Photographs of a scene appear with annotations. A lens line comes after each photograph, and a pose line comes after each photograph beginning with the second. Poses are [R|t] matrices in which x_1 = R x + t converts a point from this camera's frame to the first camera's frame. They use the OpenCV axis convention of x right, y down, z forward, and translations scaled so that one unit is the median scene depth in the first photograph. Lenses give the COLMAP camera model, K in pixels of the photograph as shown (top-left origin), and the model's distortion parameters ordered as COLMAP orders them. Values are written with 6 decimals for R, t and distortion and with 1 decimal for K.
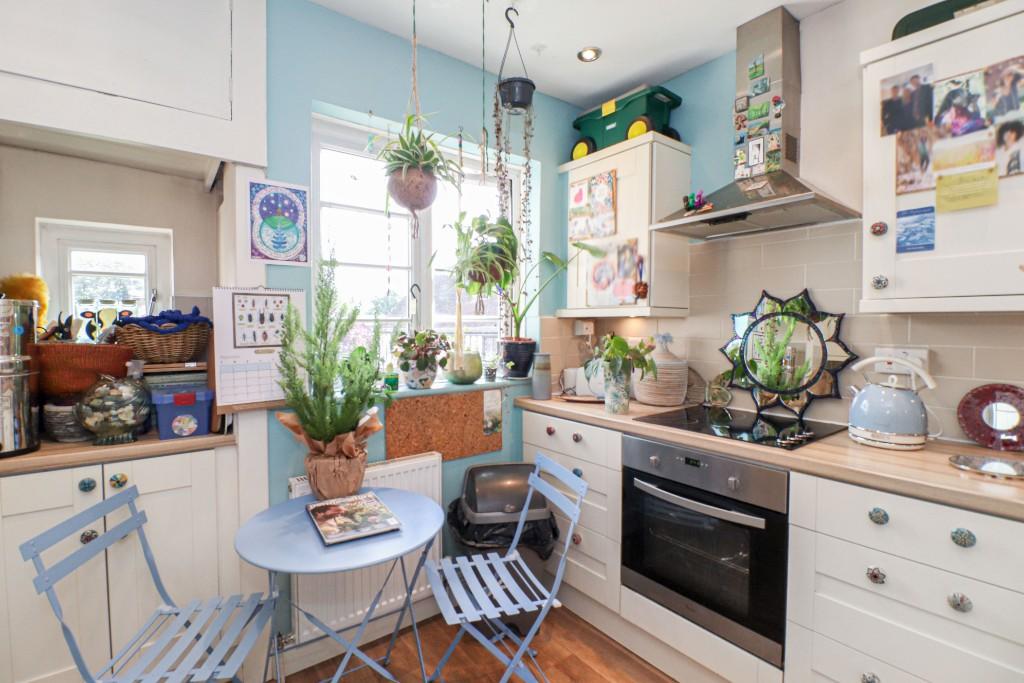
lens RADIAL K [[482.5, 0, 492.7], [0, 482.5, 336.4], [0, 0, 1]] dist [-0.002604, -0.013835]
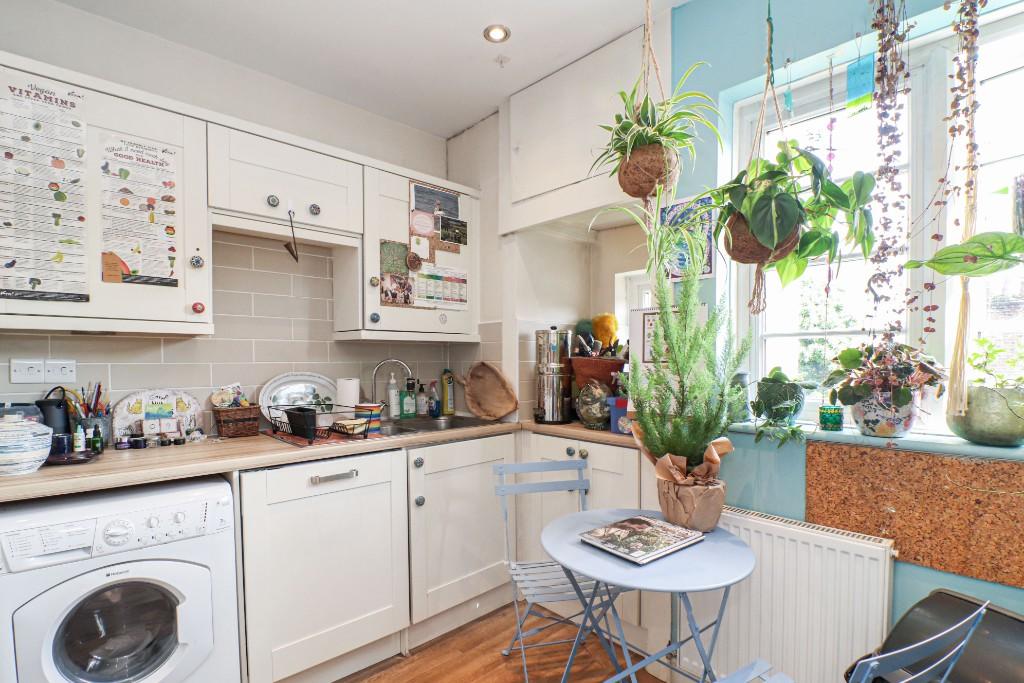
lens RADIAL K [[488.7, 0, 510.9], [0, 488.7, 374.8], [0, 0, 1]] dist [-0.000468, -0.014654]
pose [[0.111140, 0.034651, -0.993200, 0.595929], [-0.027902, 0.999107, 0.031735, 0.026359], [0.993413, 0.024185, 0.112008, 0.596563]]
